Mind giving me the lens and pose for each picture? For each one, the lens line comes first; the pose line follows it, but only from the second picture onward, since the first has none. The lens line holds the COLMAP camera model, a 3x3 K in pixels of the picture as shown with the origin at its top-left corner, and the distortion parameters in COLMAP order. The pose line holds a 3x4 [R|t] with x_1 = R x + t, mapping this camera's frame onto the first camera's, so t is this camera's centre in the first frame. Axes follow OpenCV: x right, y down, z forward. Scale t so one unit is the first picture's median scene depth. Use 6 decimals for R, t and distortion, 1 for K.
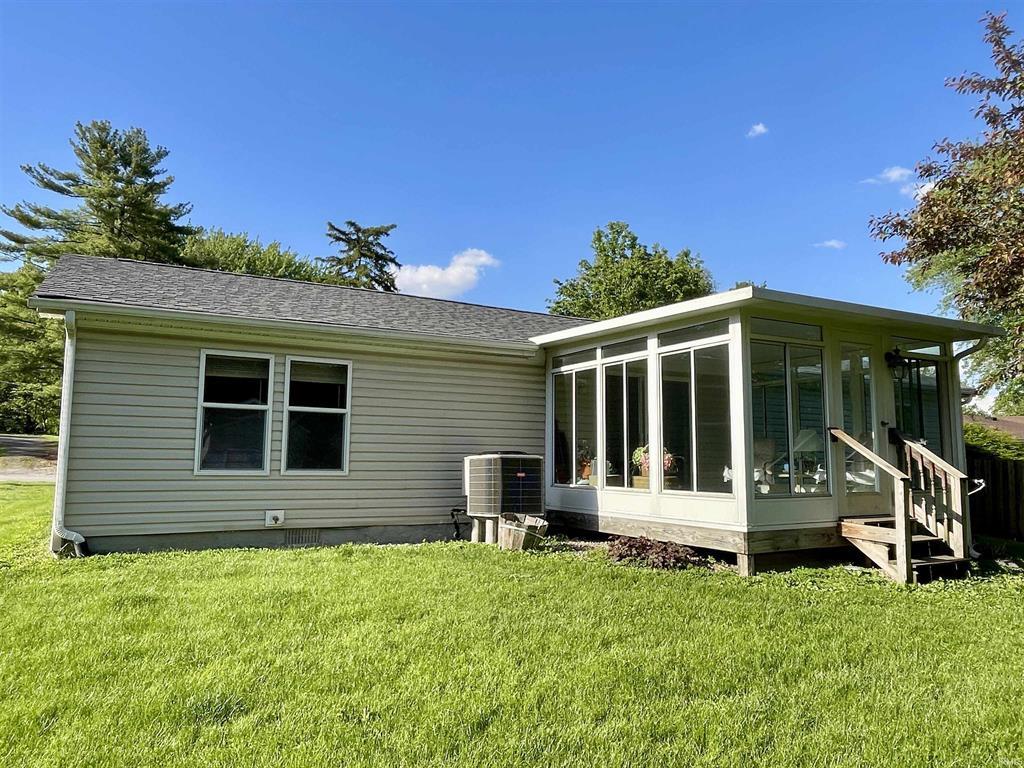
lens RADIAL K [[723.4, 0, 512.0], [0, 723.4, 384.0], [0, 0, 1]] dist [0.004506, 0.002306]
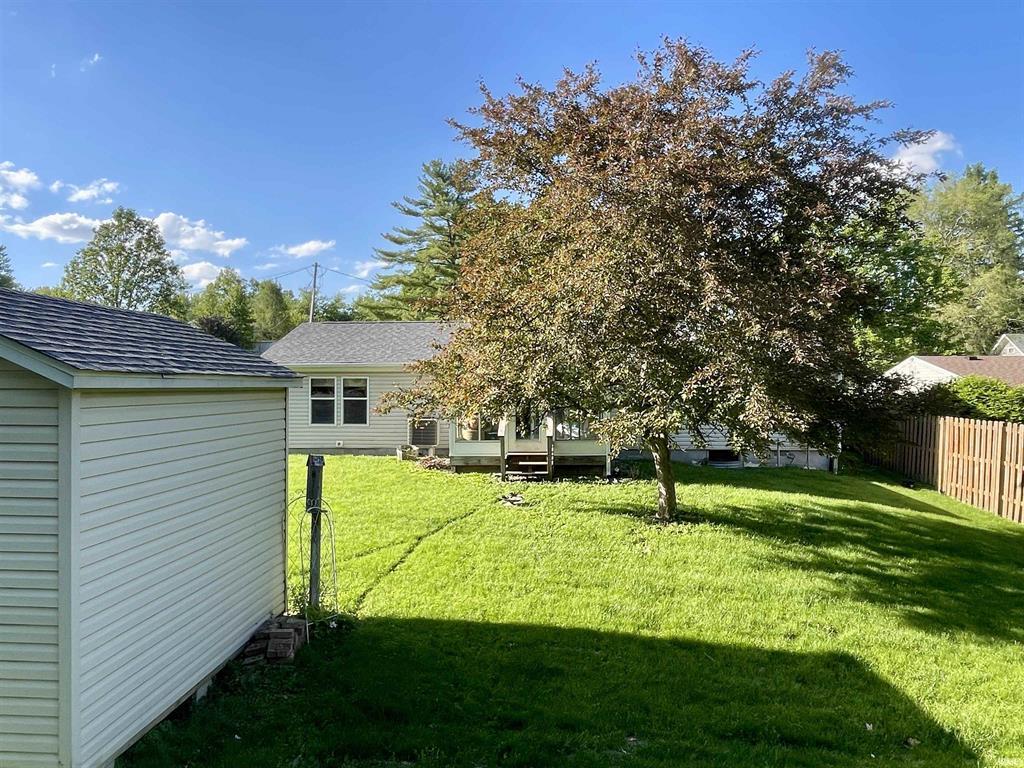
lens RADIAL K [[723.4, 0, 512.0], [0, 723.4, 384.0], [0, 0, 1]] dist [0.004506, 0.002306]
pose [[0.847690, -0.009457, -0.530408, 1.372379], [0.062794, 0.994601, 0.082623, -0.168909], [0.526763, -0.103345, 0.843707, -0.687742]]
